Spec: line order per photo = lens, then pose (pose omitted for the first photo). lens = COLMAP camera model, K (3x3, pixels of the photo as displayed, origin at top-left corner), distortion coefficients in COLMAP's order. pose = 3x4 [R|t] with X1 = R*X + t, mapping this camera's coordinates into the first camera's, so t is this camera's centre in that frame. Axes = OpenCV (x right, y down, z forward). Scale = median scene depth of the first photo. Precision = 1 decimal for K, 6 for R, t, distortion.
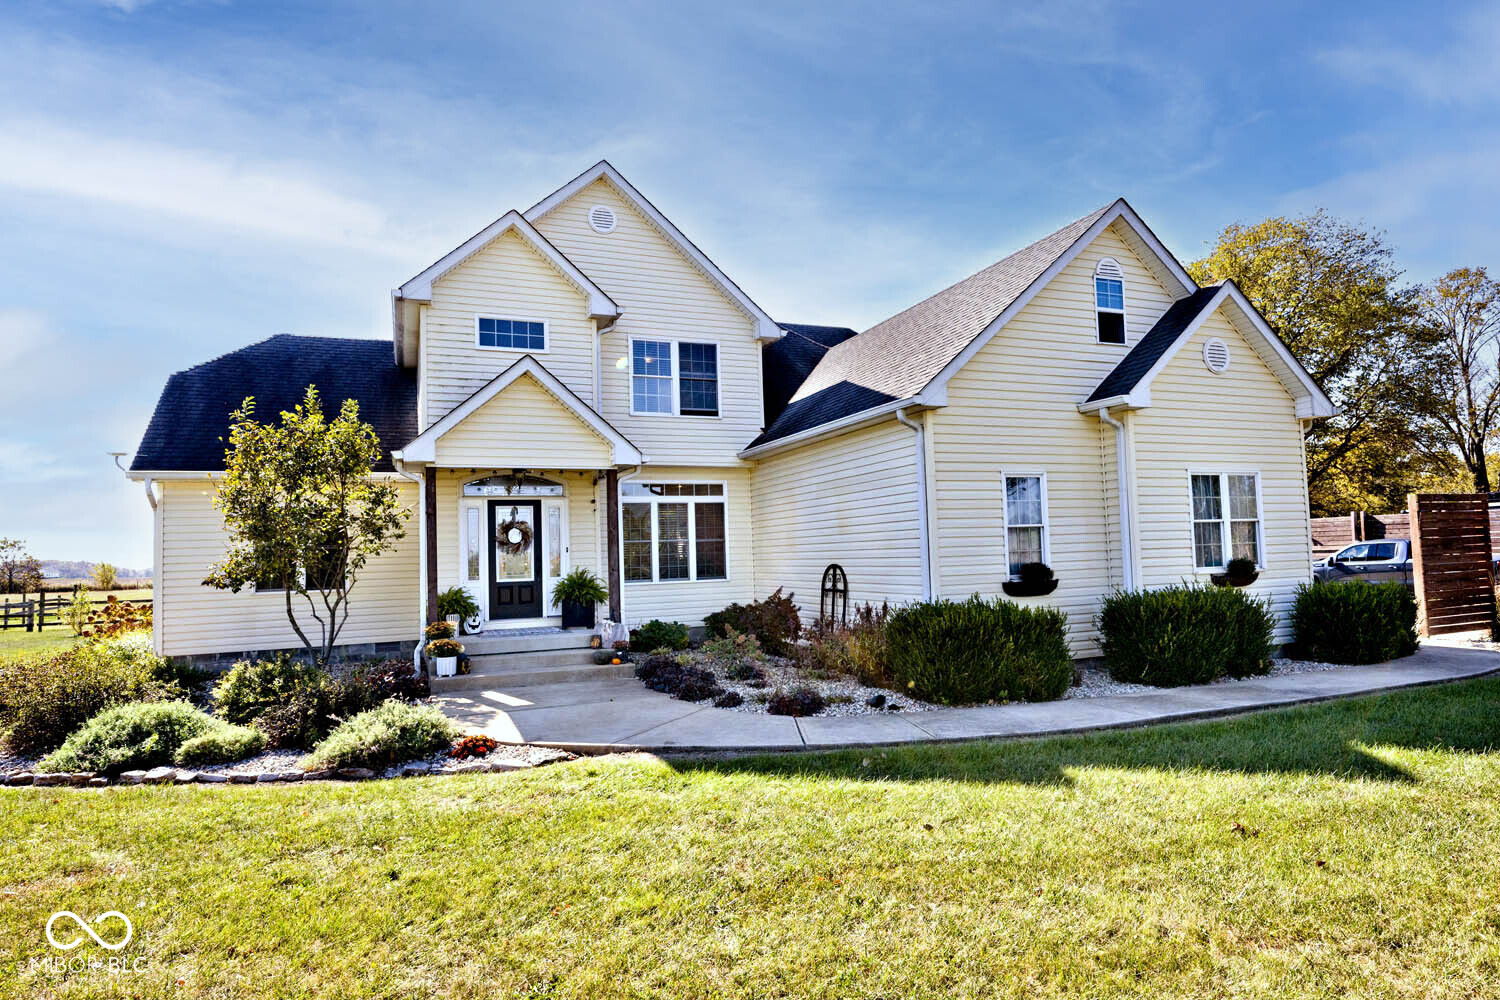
lens RADIAL K [[873.2, 0, 747.3], [0, 873.2, 509.2], [0, 0, 1]] dist [0.002707, 0.000073]
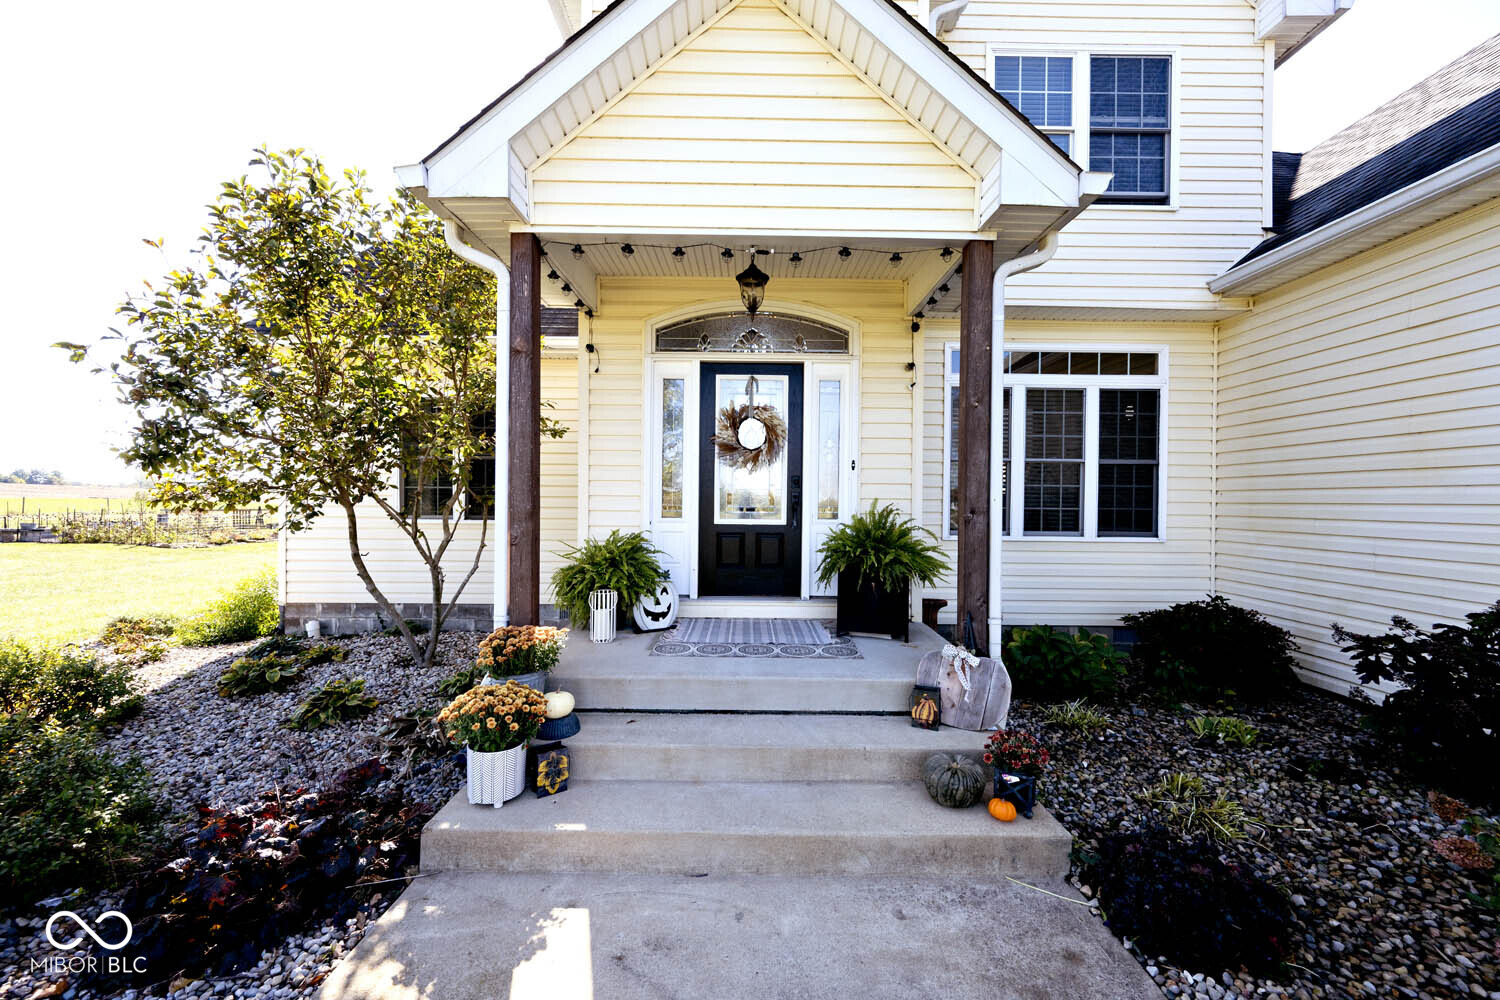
lens RADIAL K [[584.4, 0, 748.7], [0, 584.4, 506.6], [0, 0, 1]] dist [-0.001867, -0.000576]
pose [[0.929144, 0.043081, -0.367198, -0.141092], [-0.018267, 0.997324, 0.070788, 0.048097], [0.369265, -0.059065, 0.927445, 0.680964]]
